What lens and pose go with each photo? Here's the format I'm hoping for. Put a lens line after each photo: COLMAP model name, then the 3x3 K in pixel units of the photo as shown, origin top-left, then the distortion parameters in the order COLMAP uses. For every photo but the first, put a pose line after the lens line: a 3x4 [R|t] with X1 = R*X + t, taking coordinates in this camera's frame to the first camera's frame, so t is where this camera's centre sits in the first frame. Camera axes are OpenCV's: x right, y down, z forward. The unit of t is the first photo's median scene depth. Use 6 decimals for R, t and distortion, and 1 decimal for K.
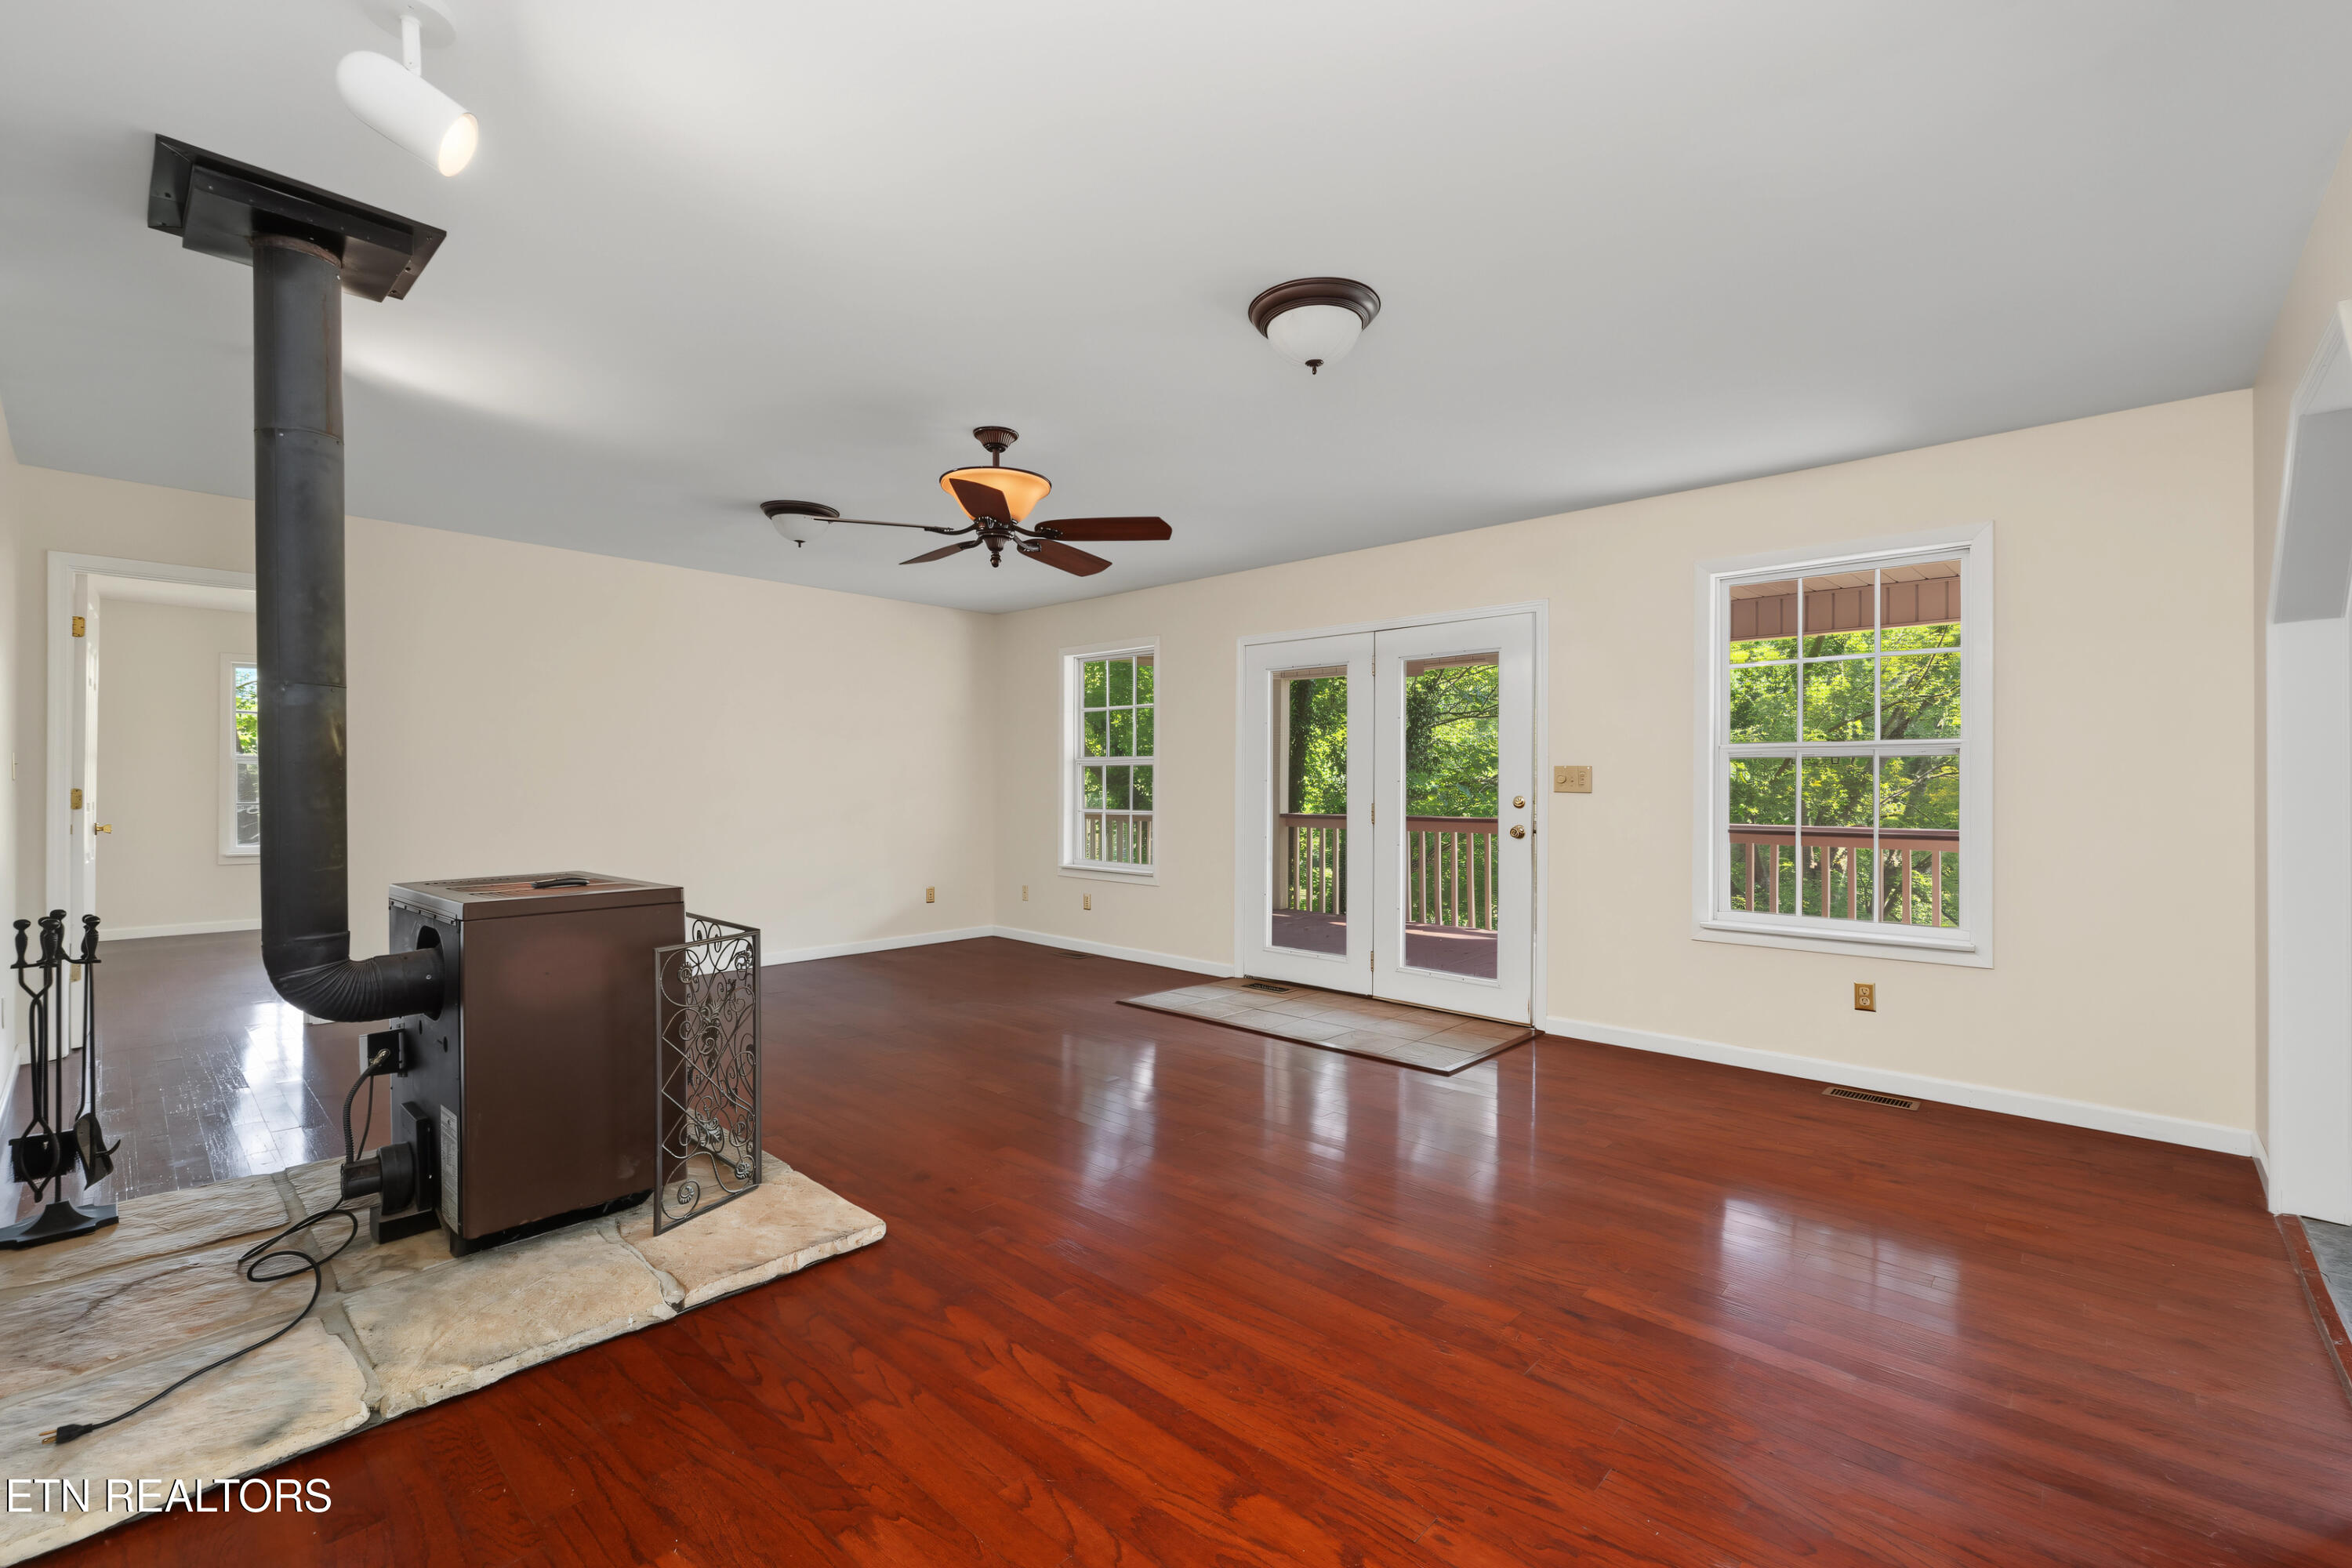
lens RADIAL K [[1009.4, 0, 1154.7], [0, 1009.4, 780.0], [0, 0, 1]] dist [-0.007793, 0.000988]
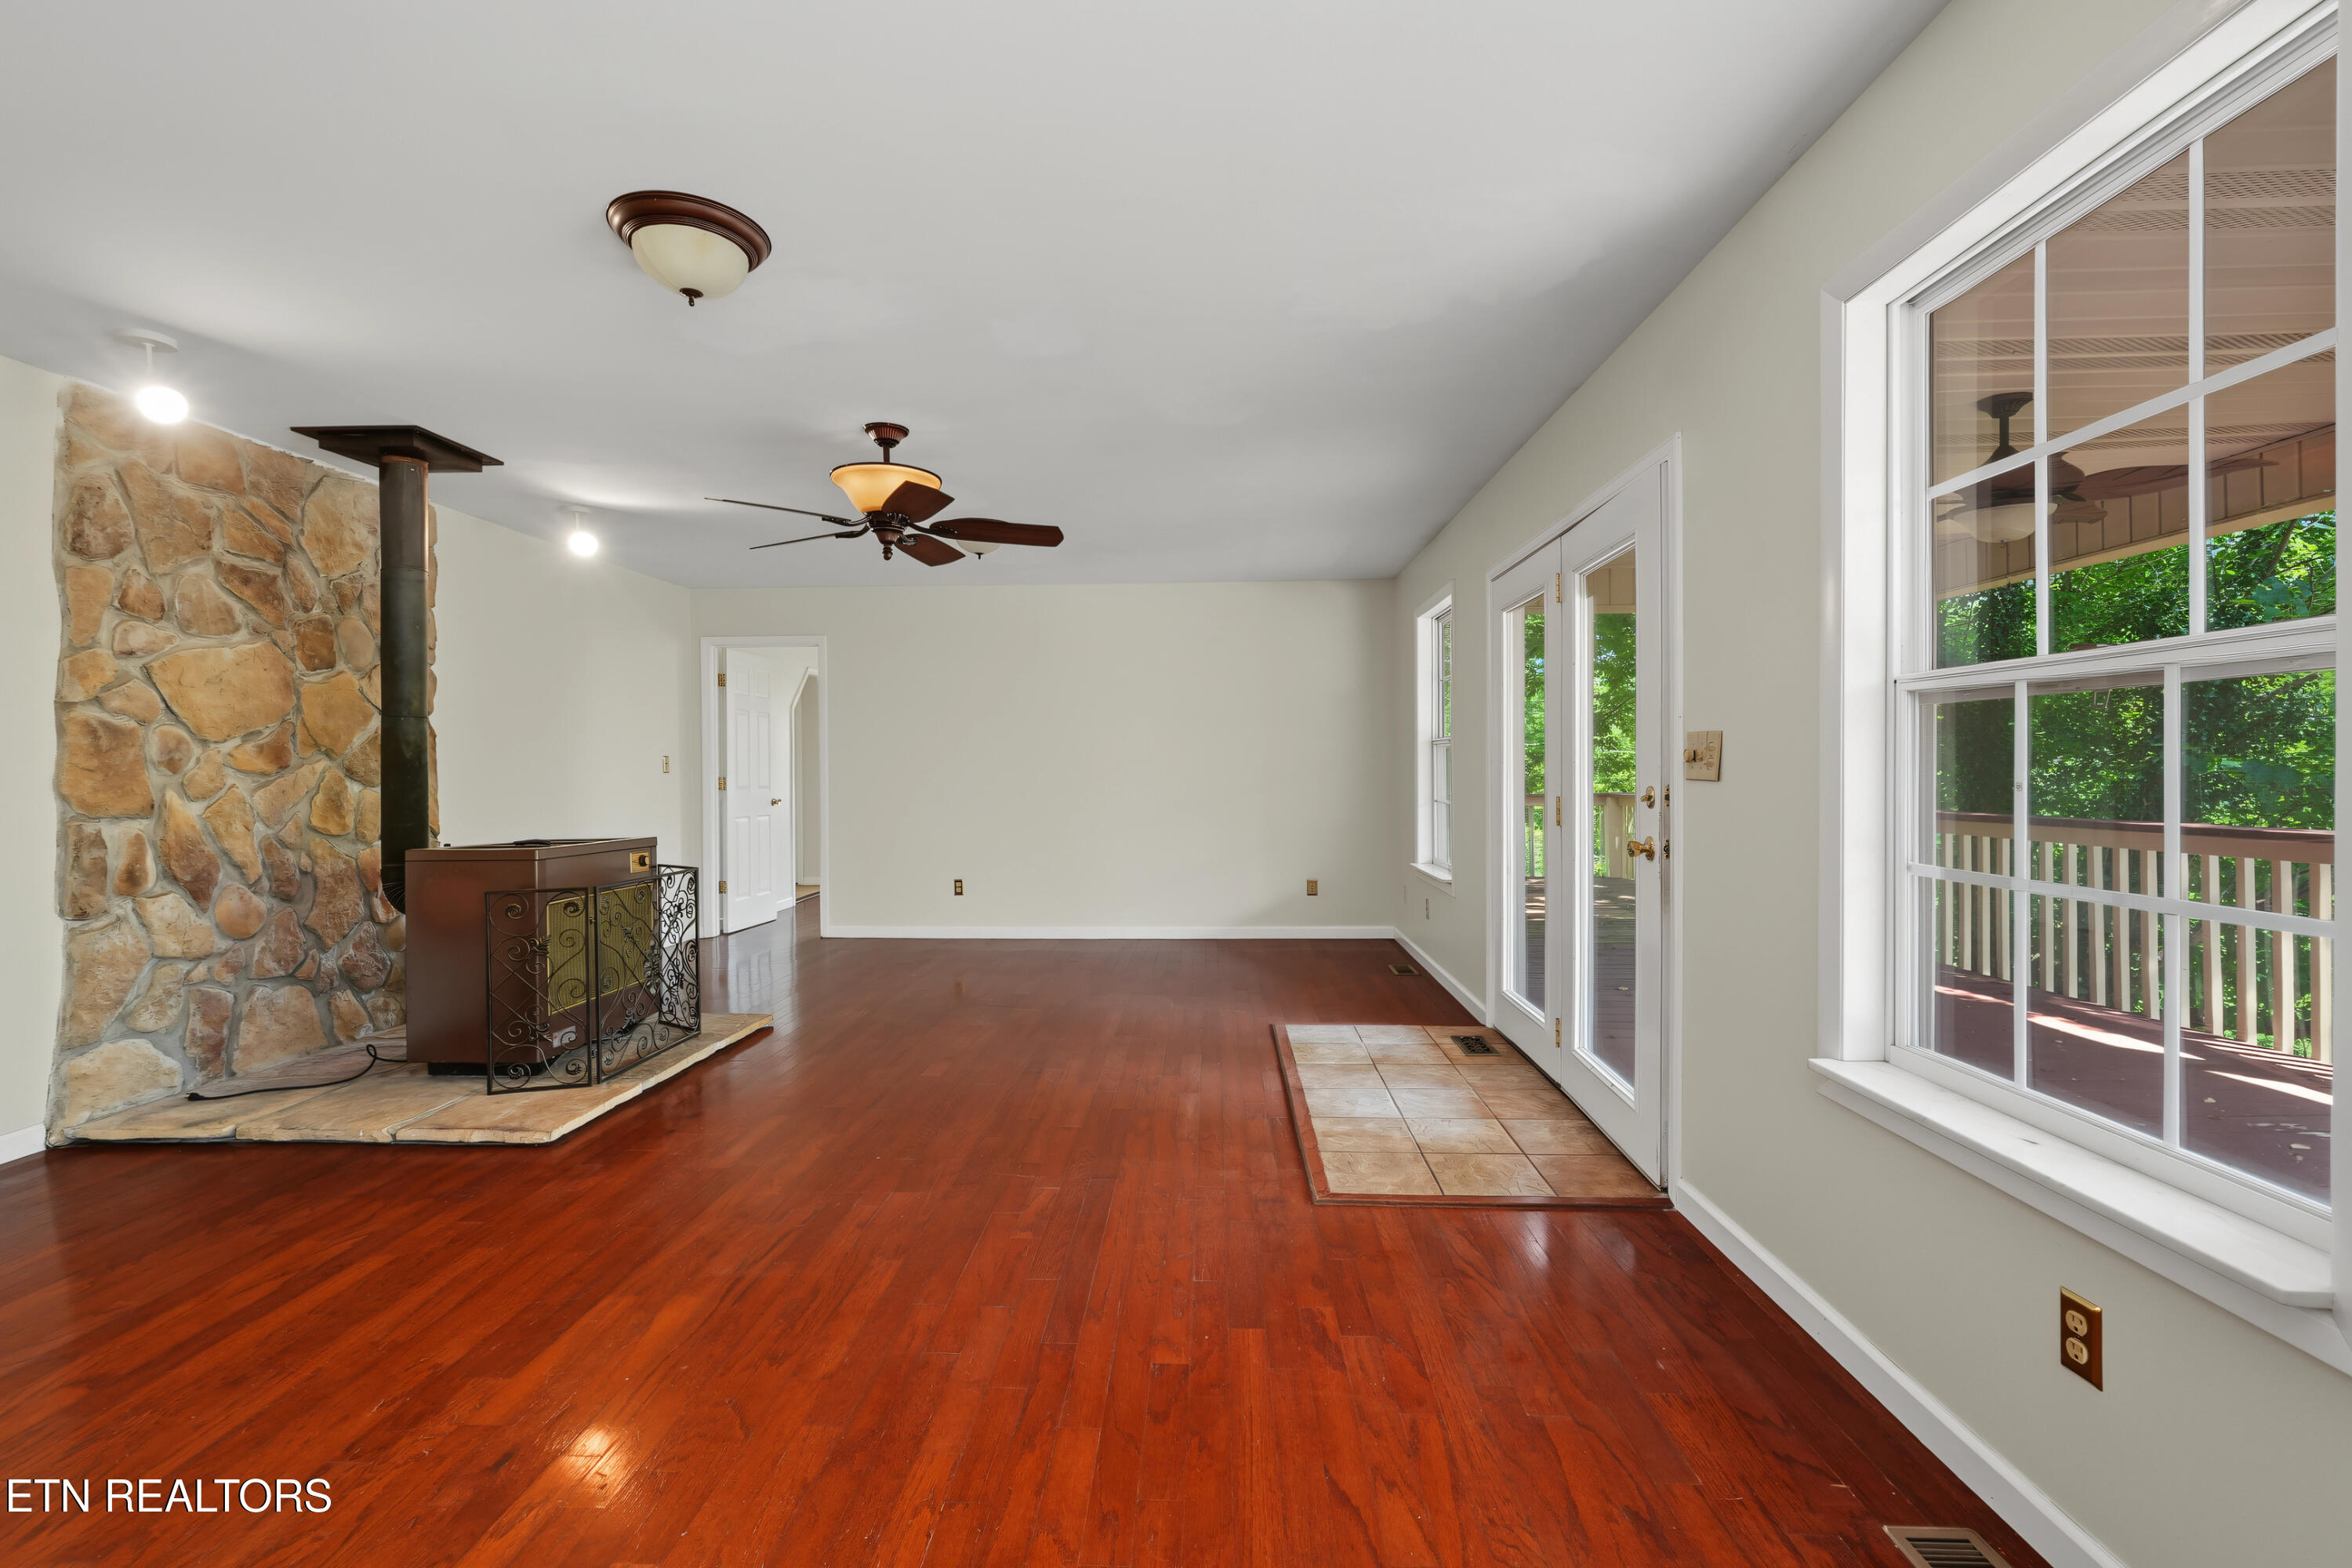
lens RADIAL K [[1009.4, 0, 1162.4], [0, 1009.4, 782.1], [0, 0, 1]] dist [-0.007793, 0.000988]
pose [[0.654812, 0.001021, -0.755791, 1.203572], [0.010491, 0.999890, 0.010440, 0.009853], [0.755719, -0.014765, 0.654730, 0.808319]]
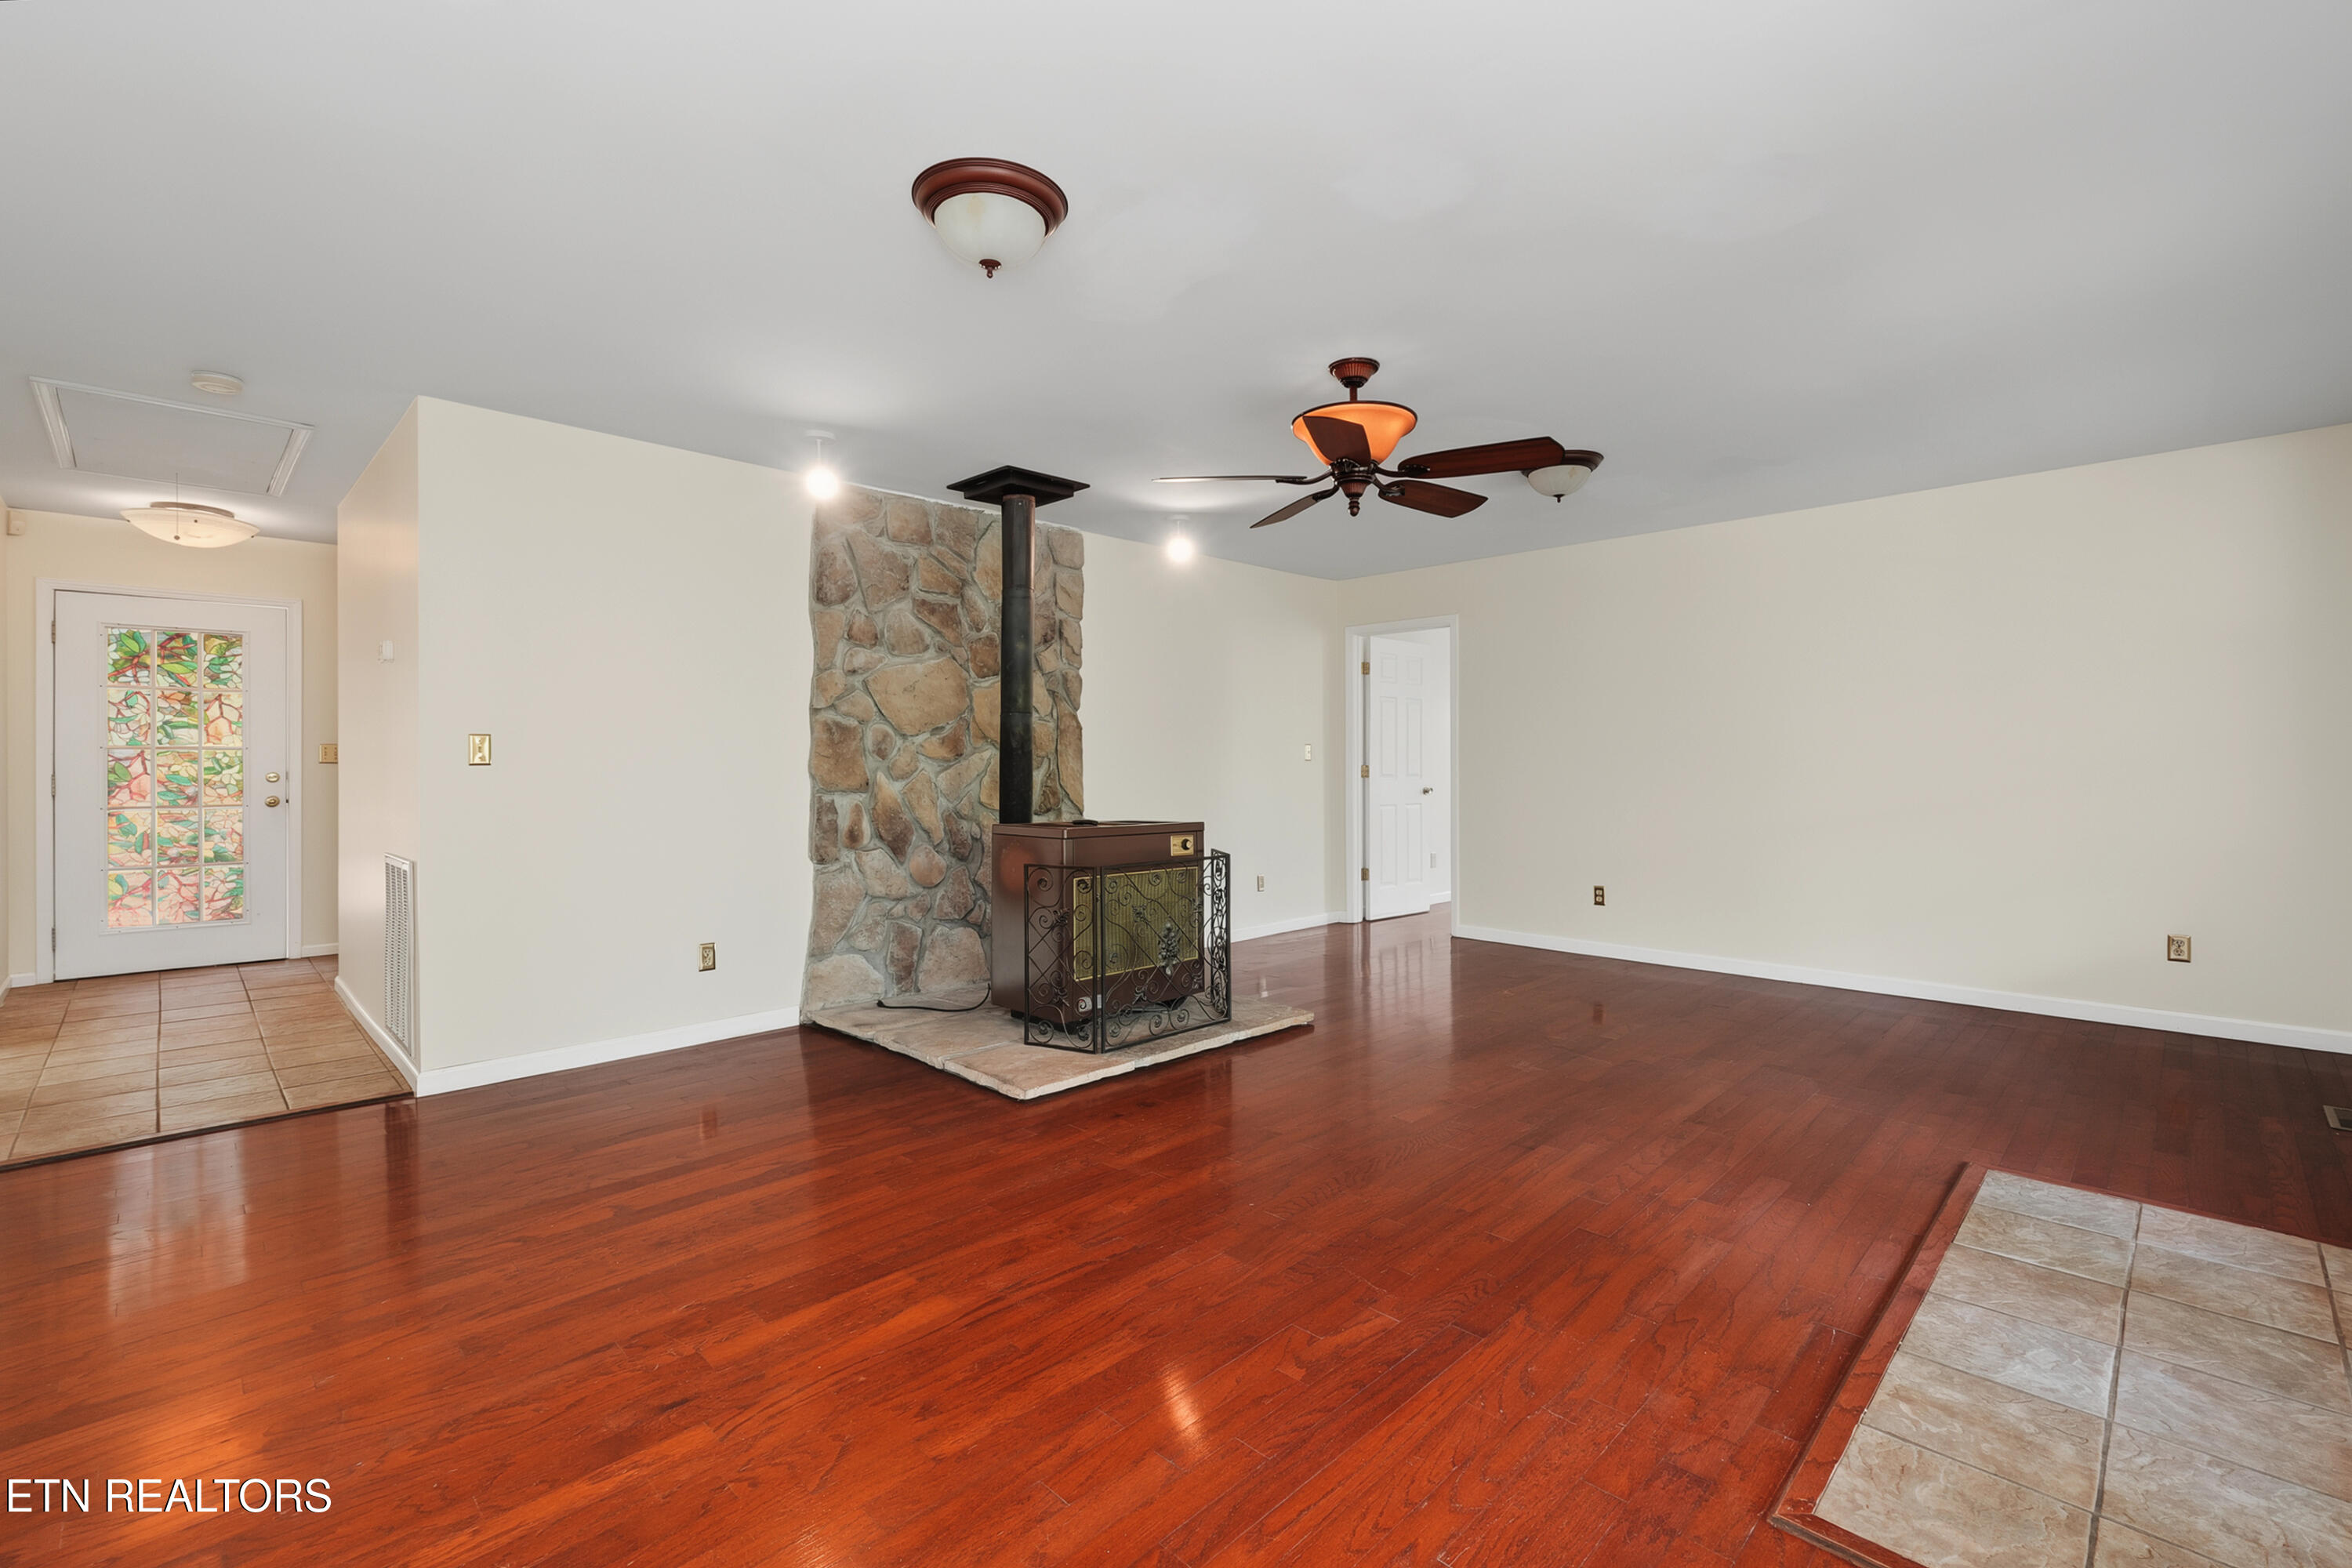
lens RADIAL K [[1009.4, 0, 1175.2], [0, 1009.4, 765.9], [0, 0, 1]] dist [-0.007793, 0.000988]
pose [[-0.023125, -0.000424, -0.999732, 1.111755], [0.005211, 0.999986, -0.000545, 0.014073], [0.999719, -0.005222, -0.023123, 1.296412]]
